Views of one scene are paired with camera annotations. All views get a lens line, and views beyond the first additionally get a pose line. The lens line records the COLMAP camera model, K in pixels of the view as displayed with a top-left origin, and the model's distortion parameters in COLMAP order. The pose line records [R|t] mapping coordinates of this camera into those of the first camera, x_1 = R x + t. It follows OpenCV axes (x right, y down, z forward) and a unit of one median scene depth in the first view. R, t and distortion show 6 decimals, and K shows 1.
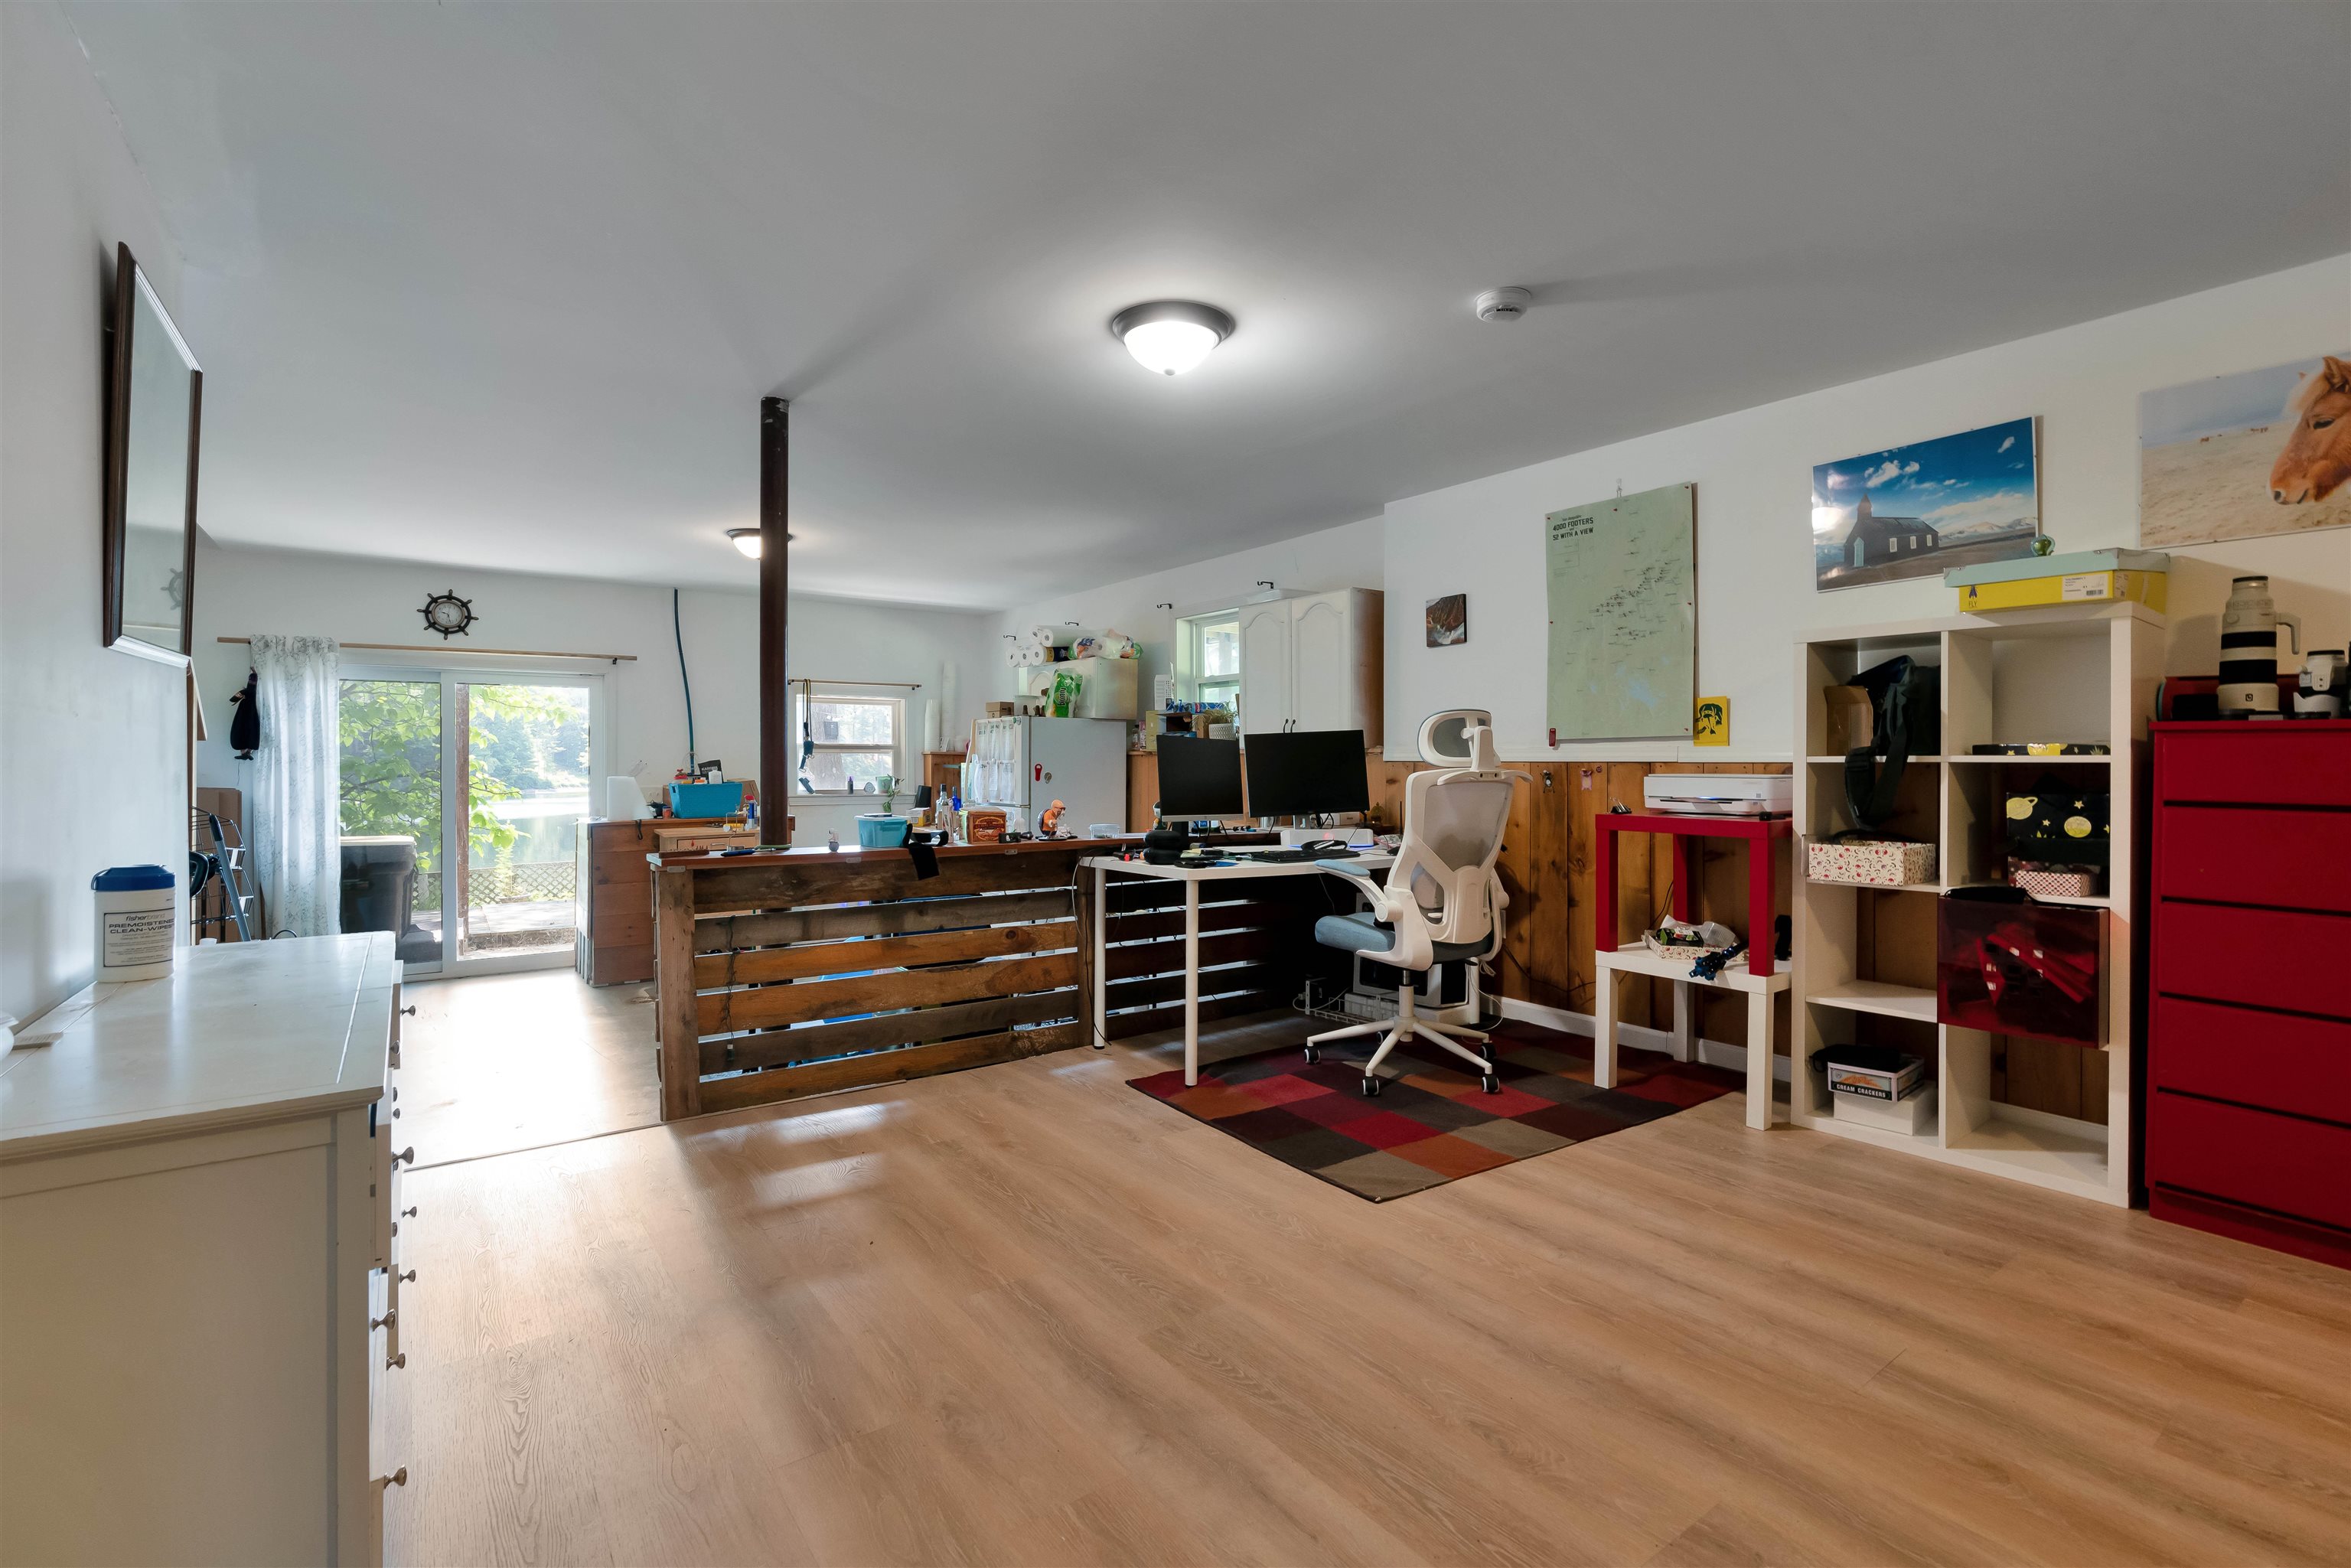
lens RADIAL K [[1055.9, 0, 1169.9], [0, 1055.9, 768.9], [0, 0, 1]] dist [0.000626, 0.000500]
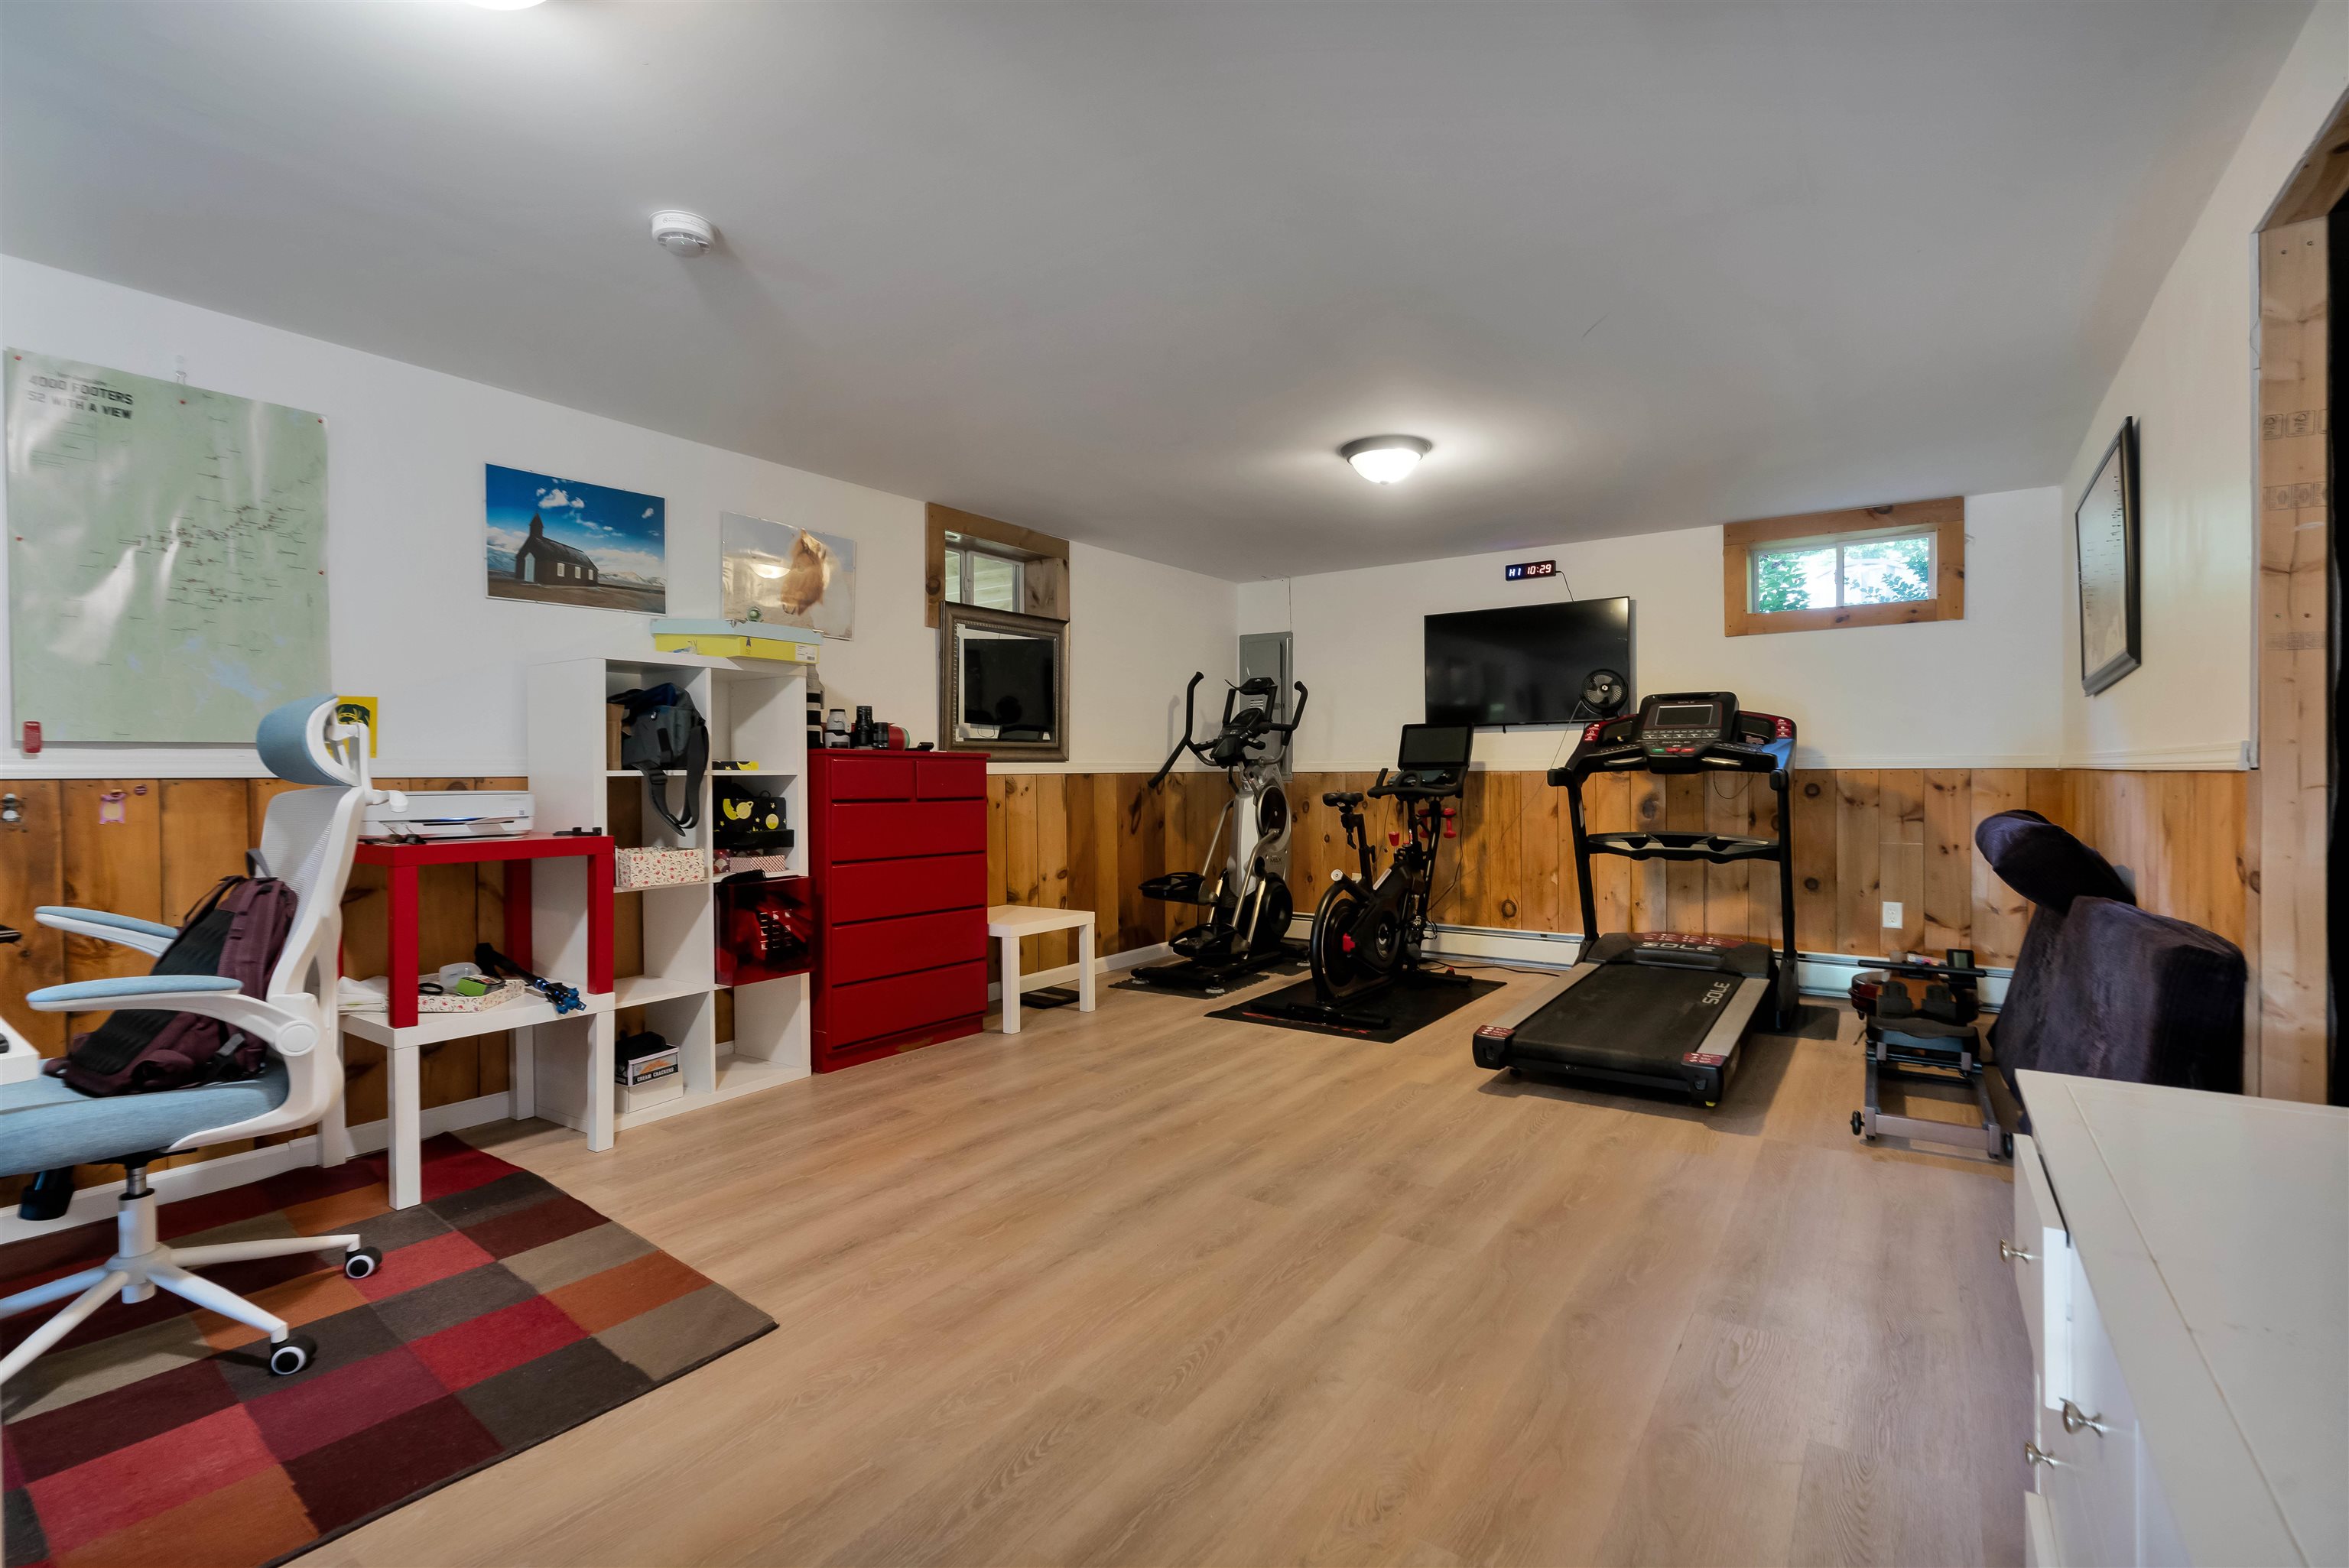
lens RADIAL K [[1097.8, 0, 1174.5], [0, 1097.8, 784.0], [0, 0, 1]] dist [-0.000882, 0.000035]
pose [[-0.339344, -0.005534, 0.940646, -0.656499], [0.013879, 0.999844, 0.010889, -0.002961], [-0.940560, 0.016750, -0.339215, 0.955125]]
